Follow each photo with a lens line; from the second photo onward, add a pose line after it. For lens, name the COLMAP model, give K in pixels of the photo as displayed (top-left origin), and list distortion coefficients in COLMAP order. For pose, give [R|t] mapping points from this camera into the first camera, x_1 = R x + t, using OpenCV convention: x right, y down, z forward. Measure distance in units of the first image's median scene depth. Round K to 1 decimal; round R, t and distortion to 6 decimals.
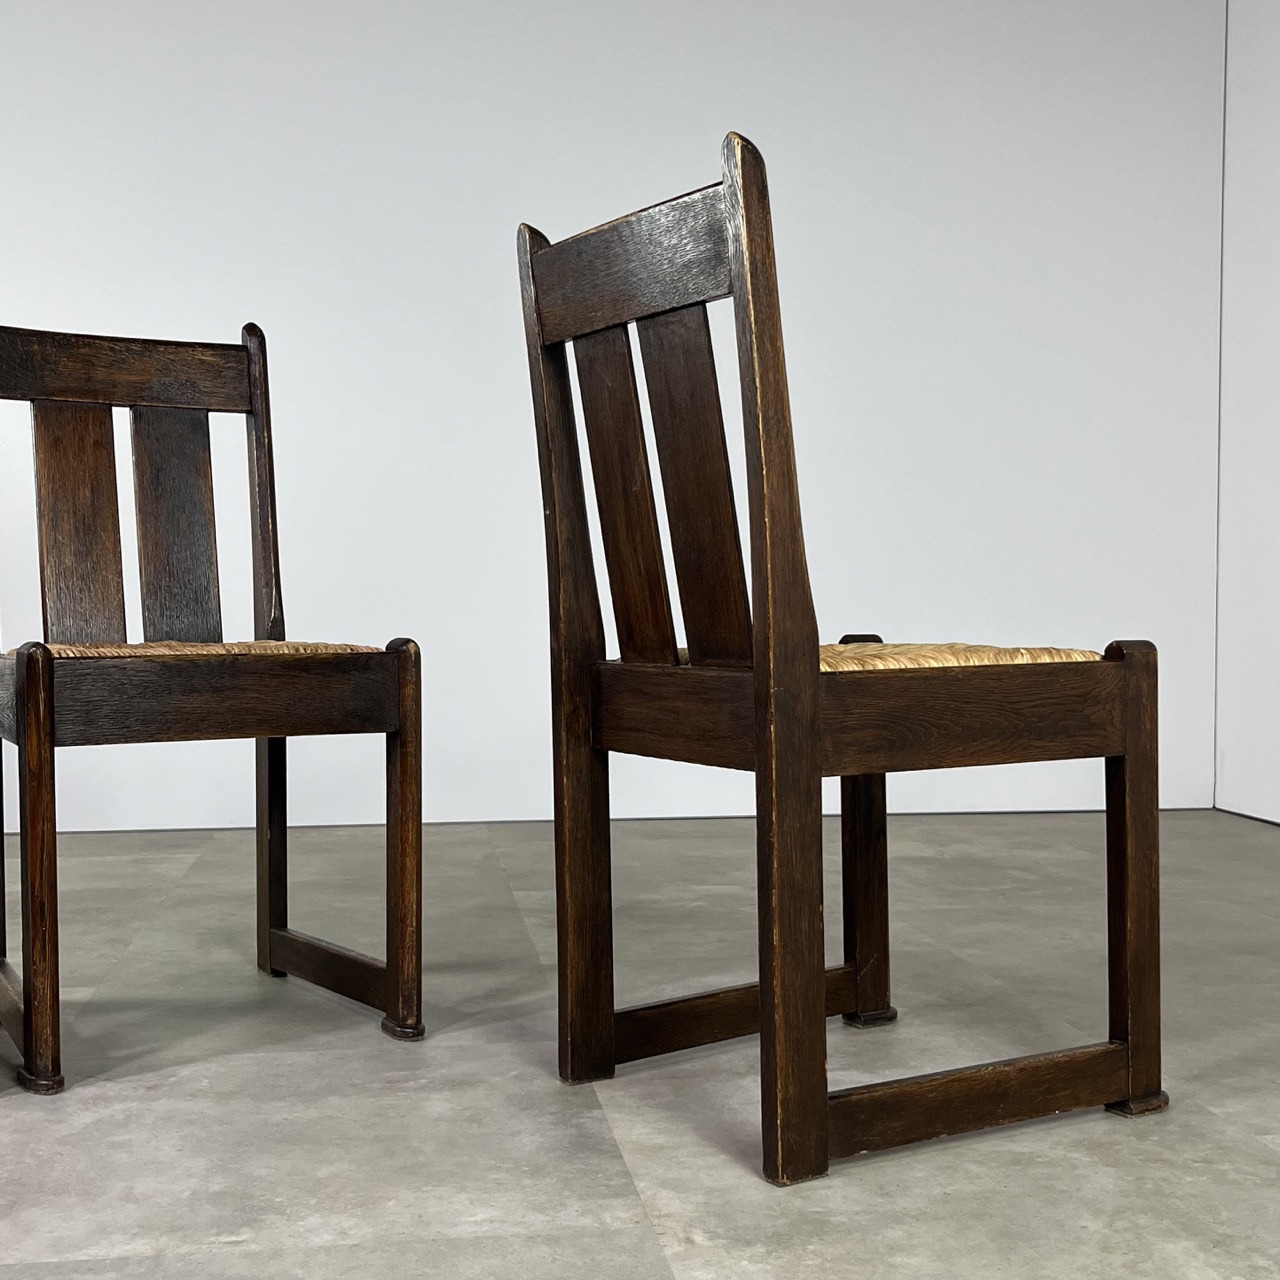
lens RADIAL K [[1684.9, 0, 640.0], [0, 1684.9, 640.0], [0, 0, 1]] dist [0.007253, -0.003071]
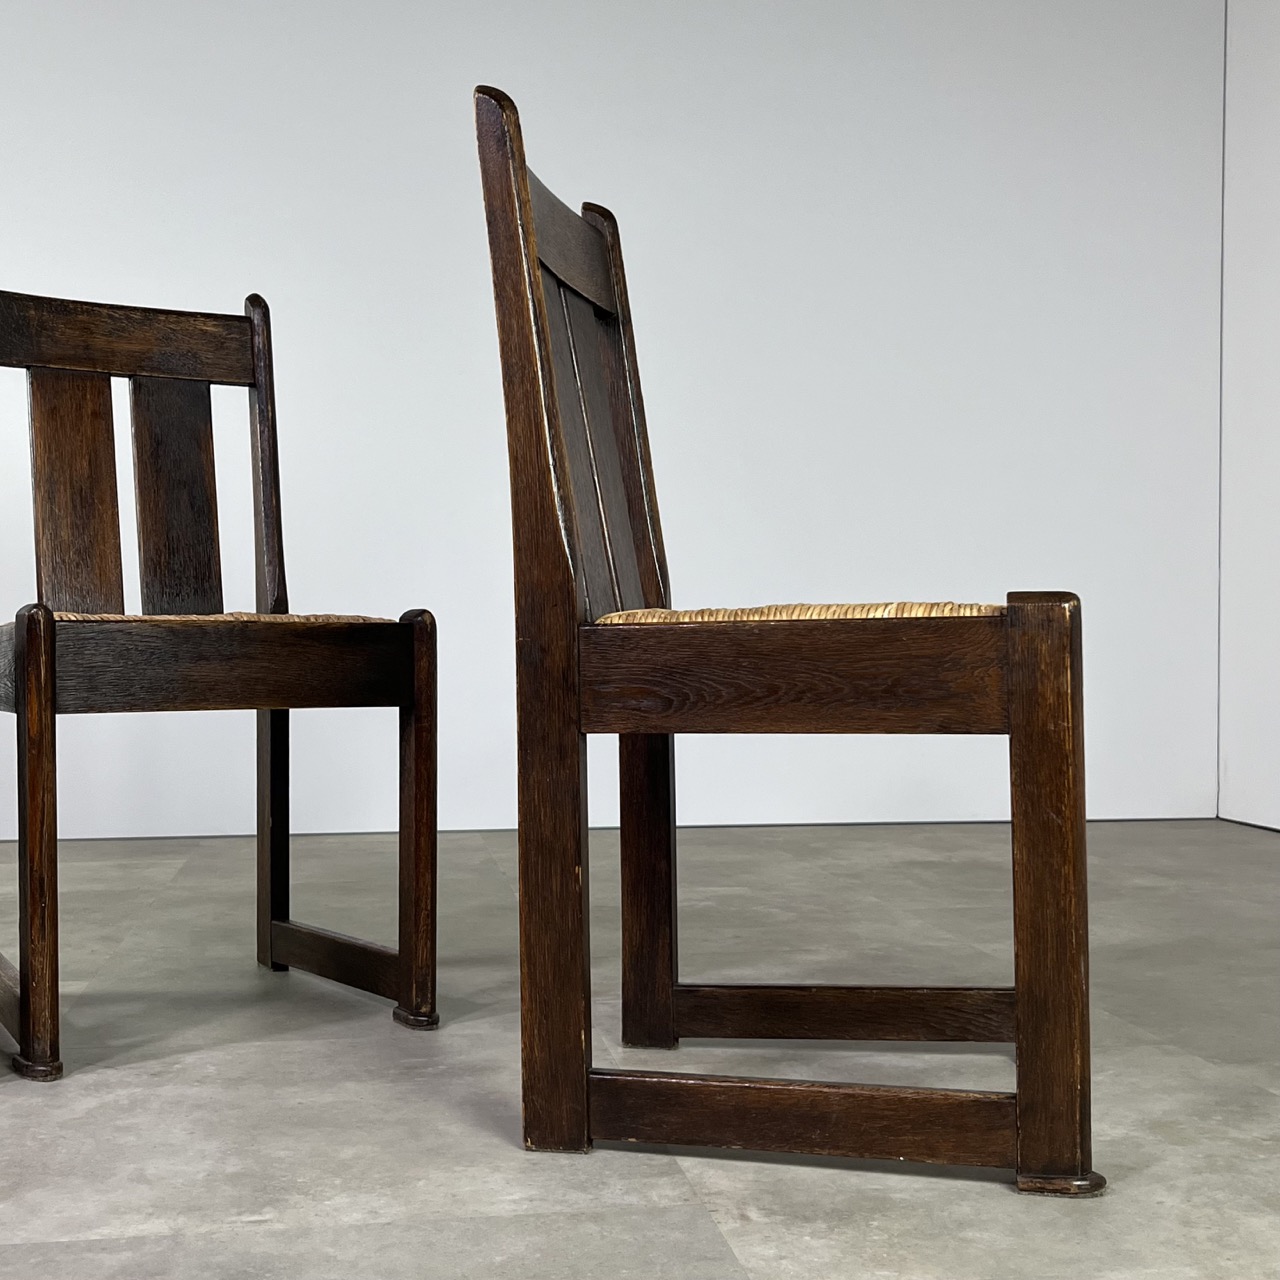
lens RADIAL K [[1685.9, 0, 640.0], [0, 1685.9, 640.0], [0, 0, 1]] dist [0.013666, -0.021052]
pose [[0.999840, 0.001257, 0.017829, -0.034727], [-0.000860, 0.999752, -0.022258, 0.042353], [-0.017852, 0.022239, 0.999593, 0.041777]]
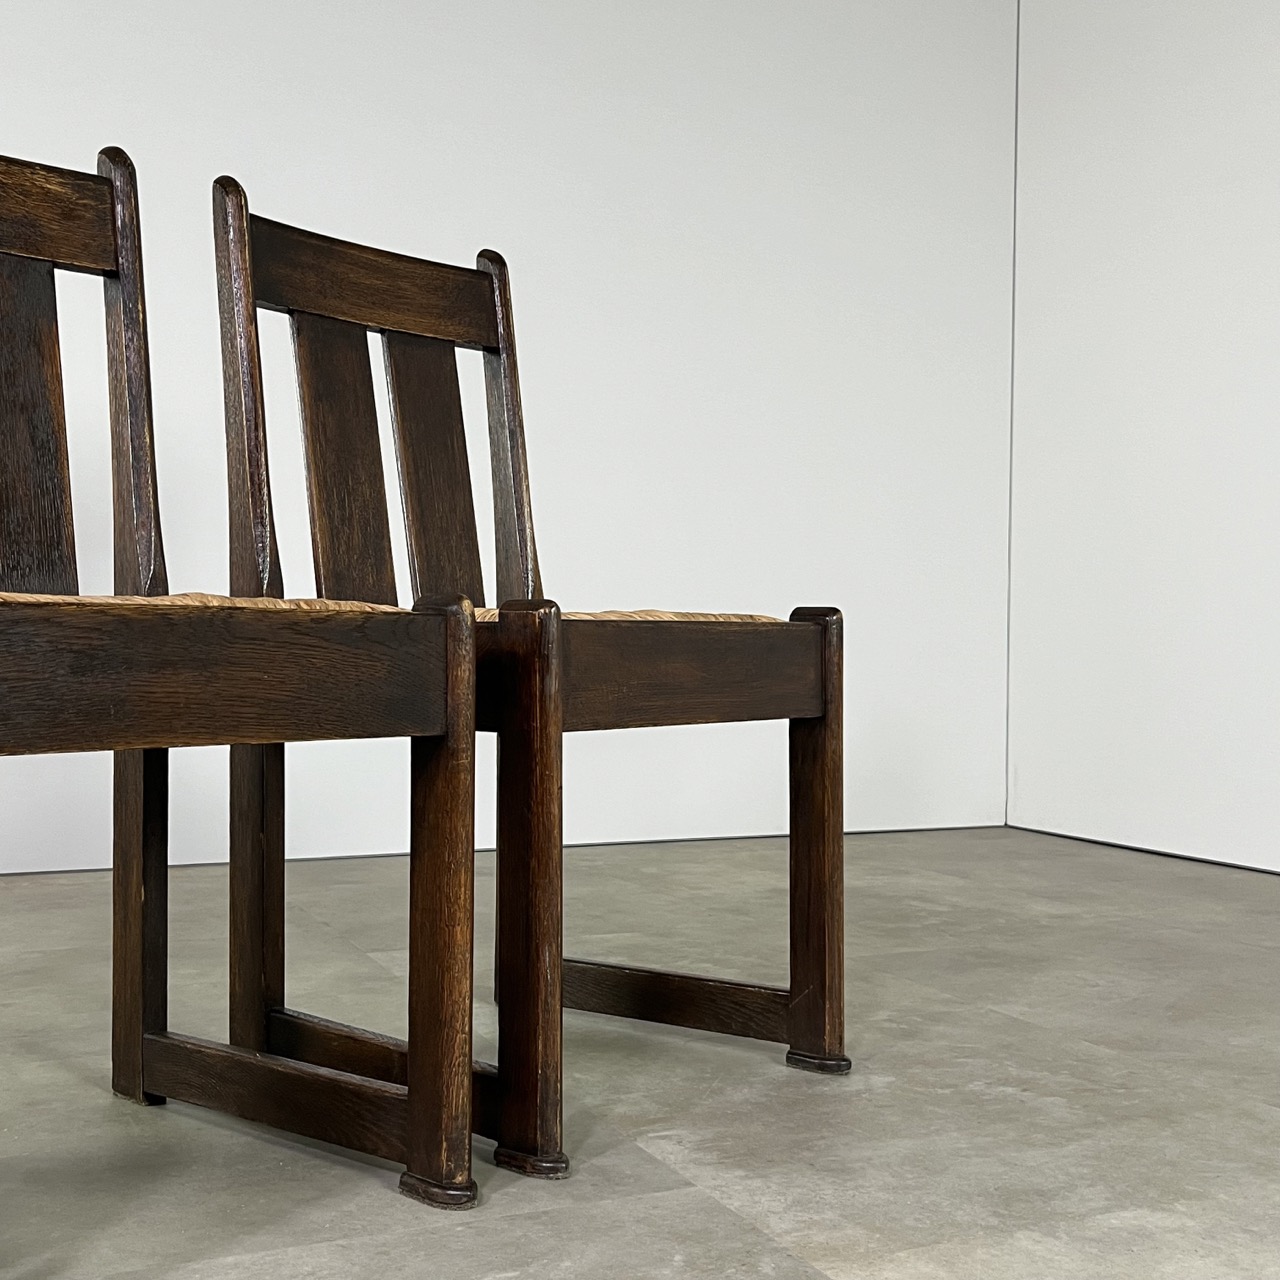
lens RADIAL K [[1615.0, 0, 640.0], [0, 1615.0, 640.0], [0, 0, 1]] dist [0.048717, -0.063654]
pose [[0.960371, 0.011130, 0.278502, -0.273514], [-0.005824, 0.999786, -0.019871, 0.032840], [-0.278663, 0.017461, 0.960230, 0.412072]]
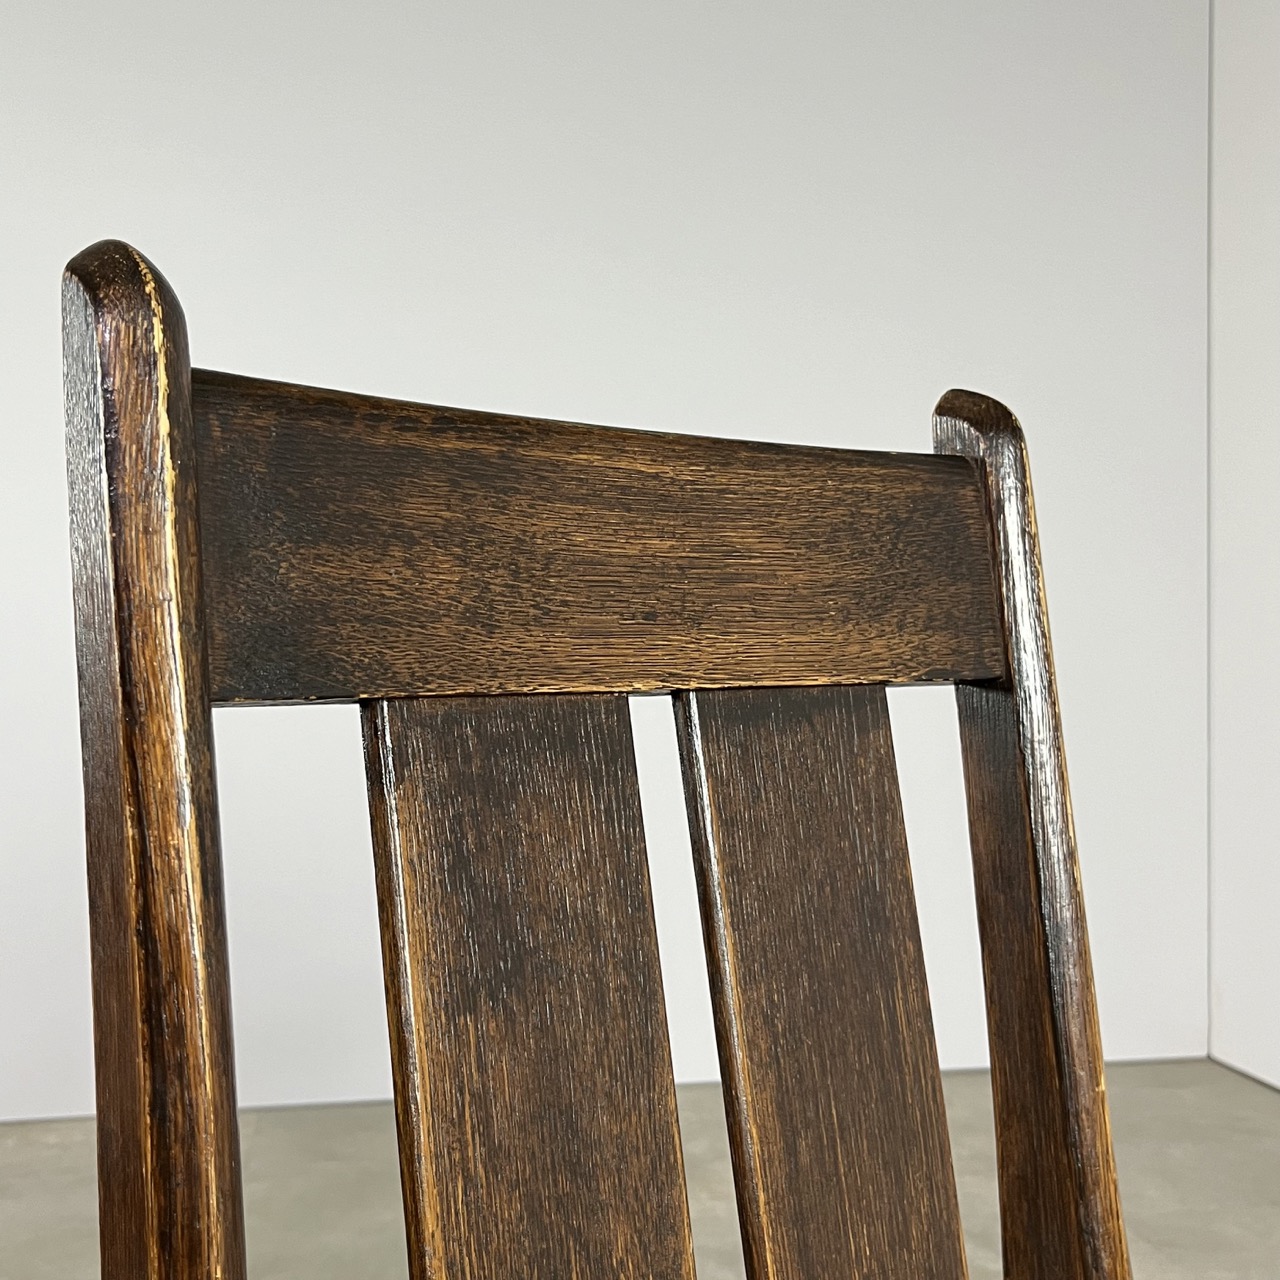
lens RADIAL K [[1615.0, 0, 640.0], [0, 1615.0, 640.0], [0, 0, 1]] dist [0.048717, -0.063654]
pose [[0.993137, 0.002564, 0.116929, -0.193650], [-0.000386, 0.999826, -0.018644, -0.183368], [-0.116957, 0.018471, 0.992965, 1.106112]]
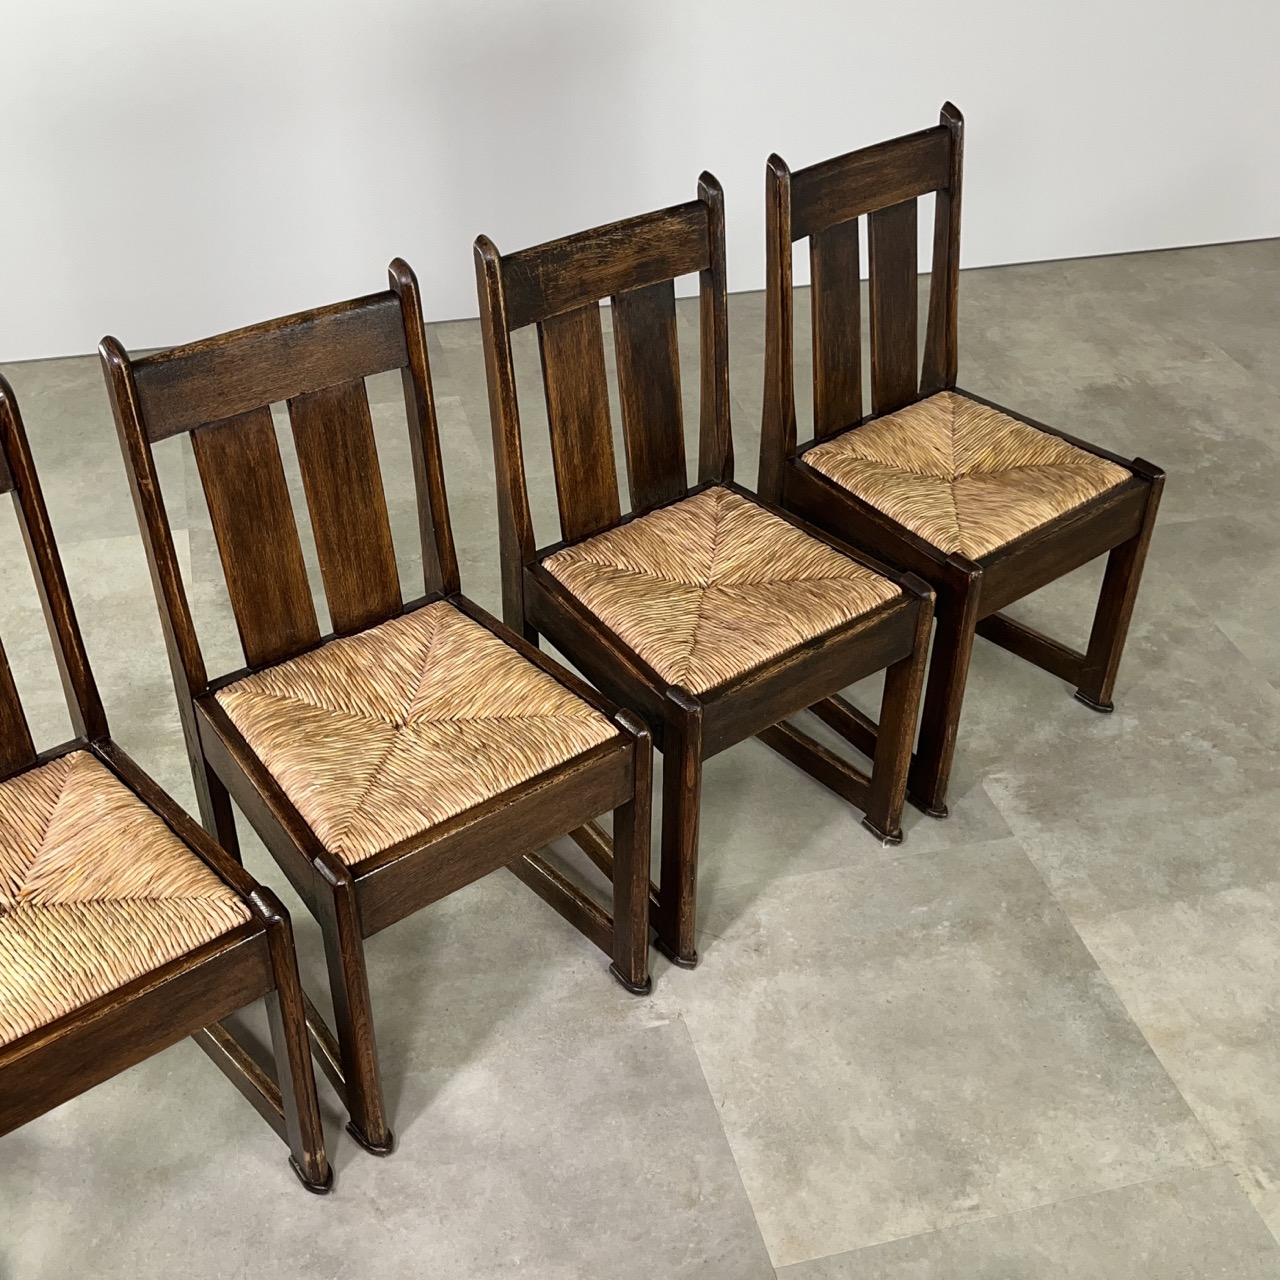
lens RADIAL K [[1615.0, 0, 640.0], [0, 1615.0, 640.0], [0, 0, 1]] dist [0.048717, -0.063654]
pose [[0.993268, -0.046512, 0.106093, -0.507256], [-0.024568, 0.810435, 0.585313, -0.688300], [-0.113206, -0.583979, 0.803837, 0.115283]]
